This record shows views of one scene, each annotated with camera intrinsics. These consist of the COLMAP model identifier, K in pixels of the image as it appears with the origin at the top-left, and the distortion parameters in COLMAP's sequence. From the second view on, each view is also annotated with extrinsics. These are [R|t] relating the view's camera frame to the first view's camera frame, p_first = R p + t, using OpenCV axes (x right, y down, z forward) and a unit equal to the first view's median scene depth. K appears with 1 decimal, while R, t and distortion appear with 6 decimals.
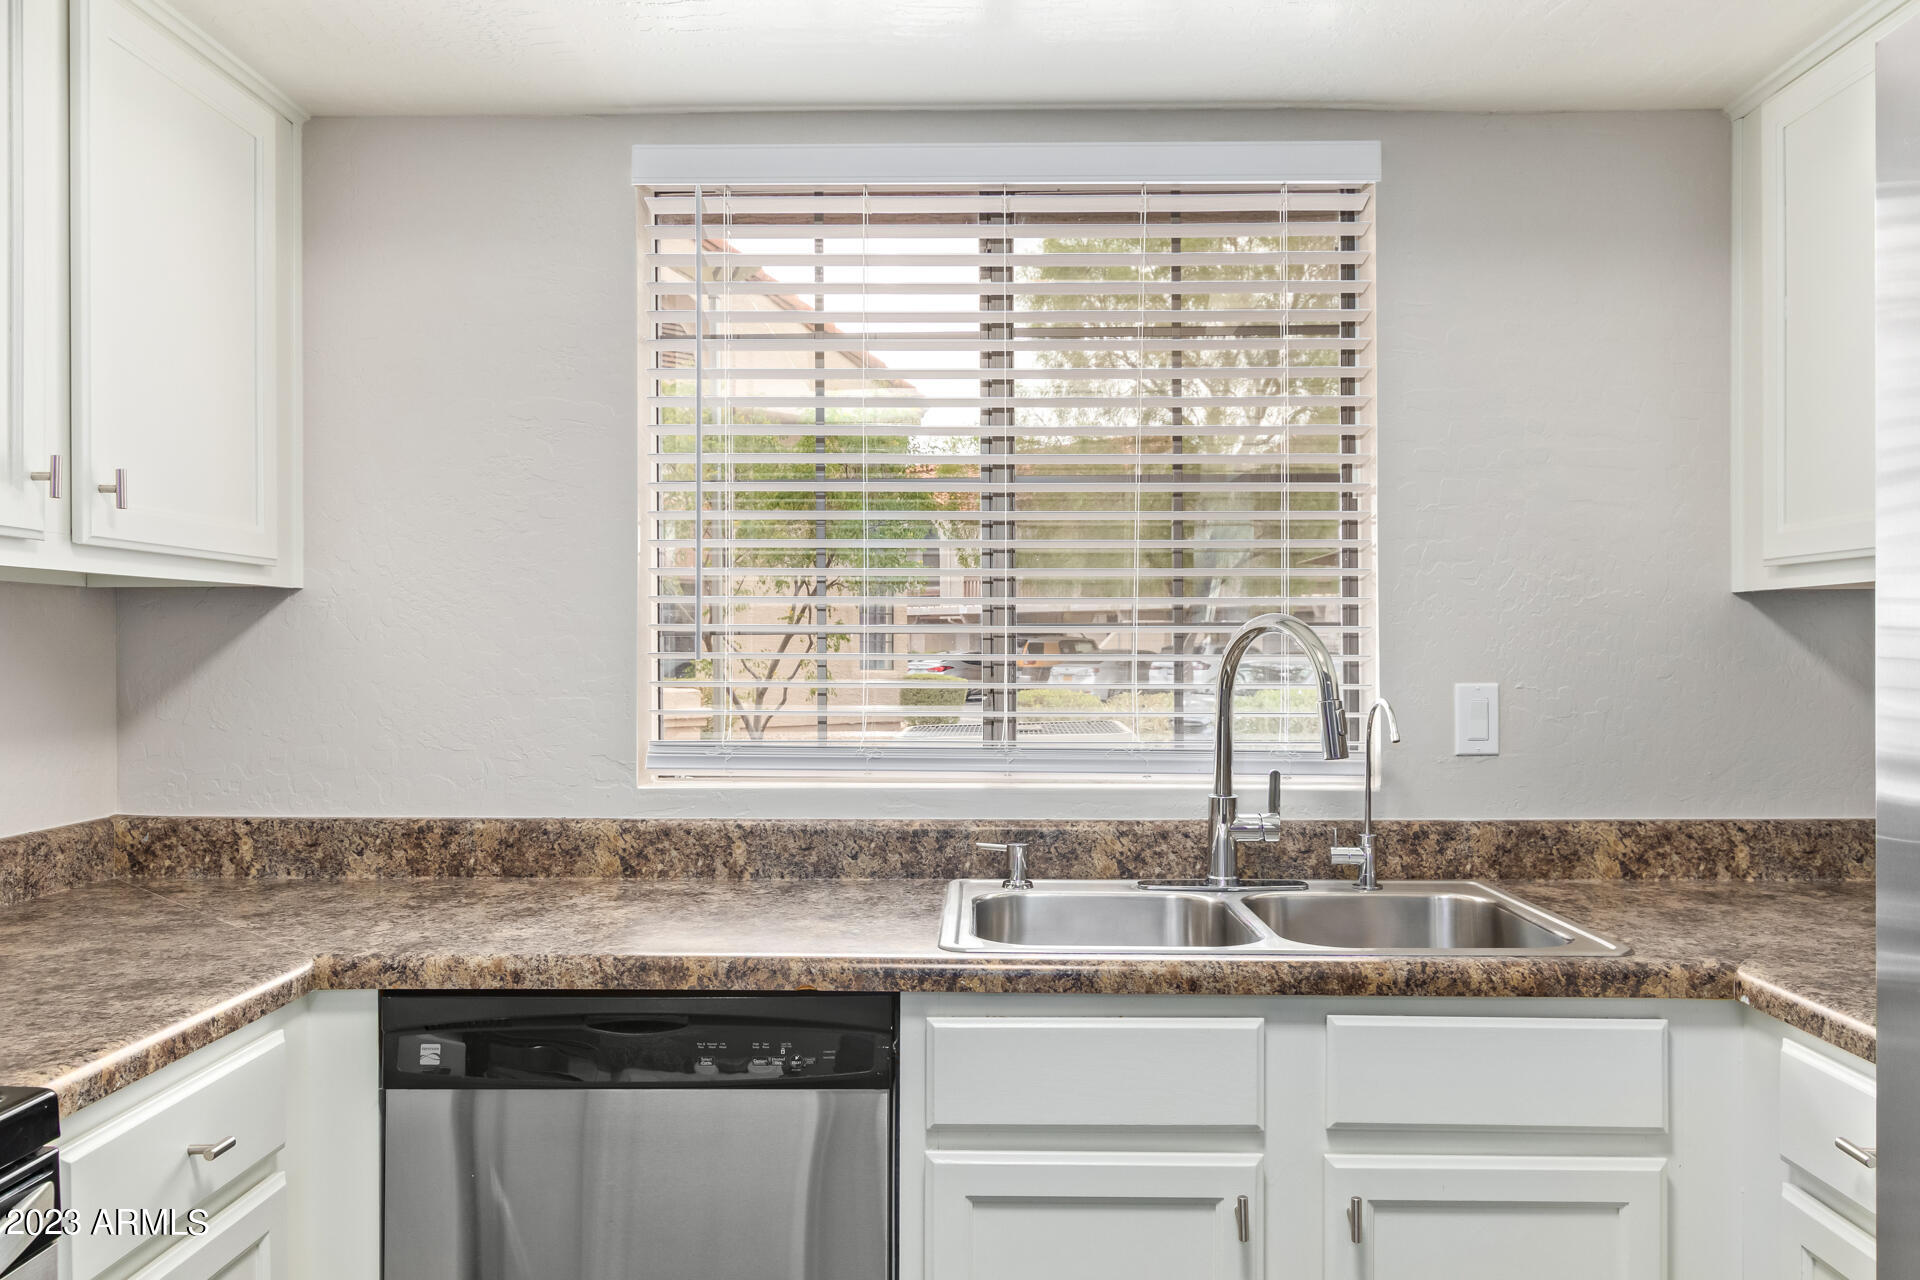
lens RADIAL K [[1458.5, 0, 941.1], [0, 1458.5, 647.7], [0, 0, 1]] dist [-0.004063, 0.003020]
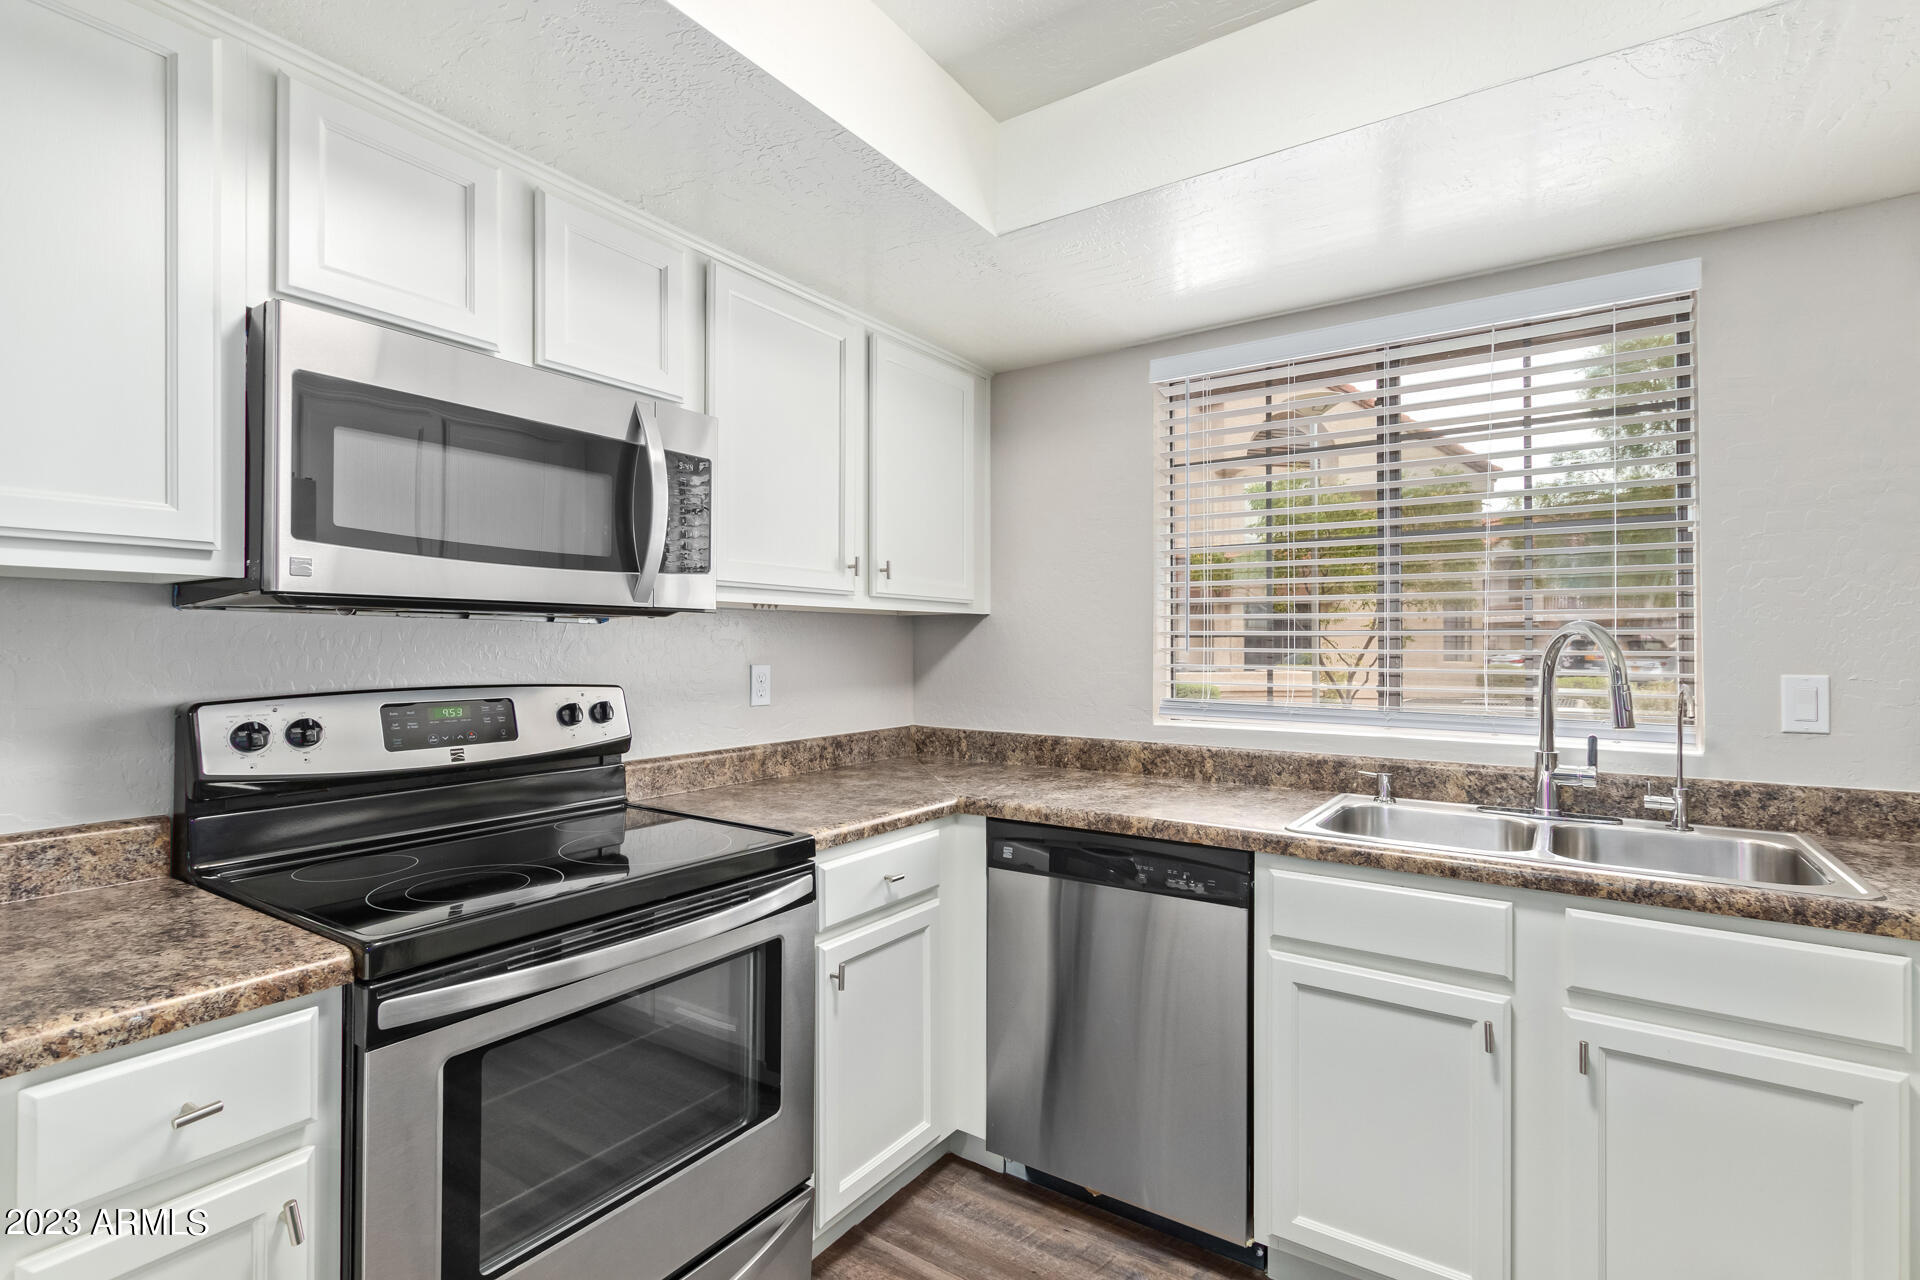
lens RADIAL K [[880.9, 0, 952.3], [0, 880.9, 639.8], [0, 0, 1]] dist [0.006728, -0.003537]
pose [[0.837543, -0.001512, -0.546369, 0.178842], [-0.002127, 0.999980, -0.006029, 0.000690], [0.546367, 0.006212, 0.837523, -0.025943]]
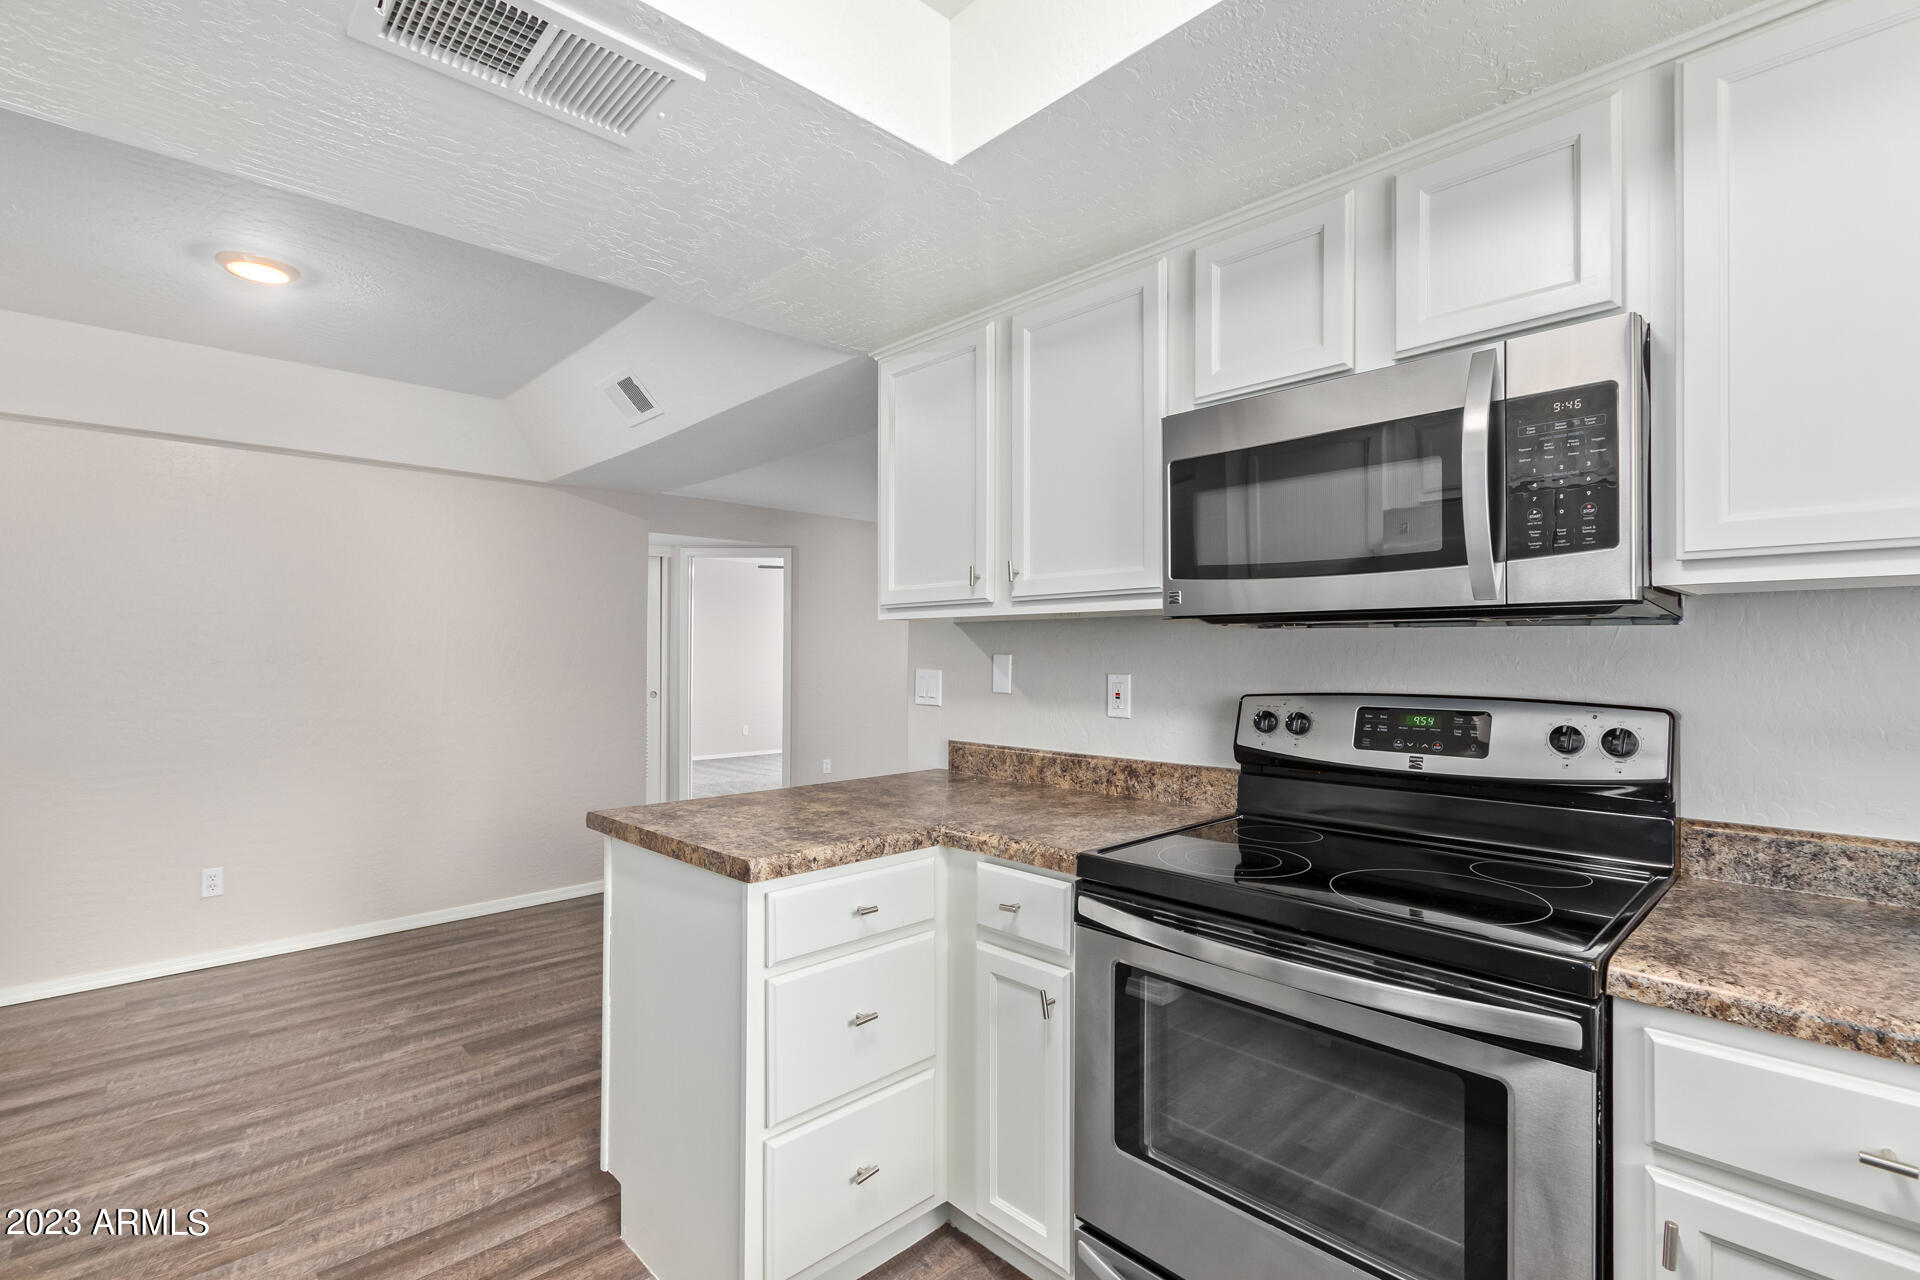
lens RADIAL K [[880.9, 0, 971.0], [0, 880.9, 649.5], [0, 0, 1]] dist [0.006728, -0.003537]
pose [[-0.691565, -0.001854, -0.722311, 0.227247], [0.001199, 0.999992, -0.003715, 0.000472], [0.722313, -0.003436, -0.691558, 0.615453]]
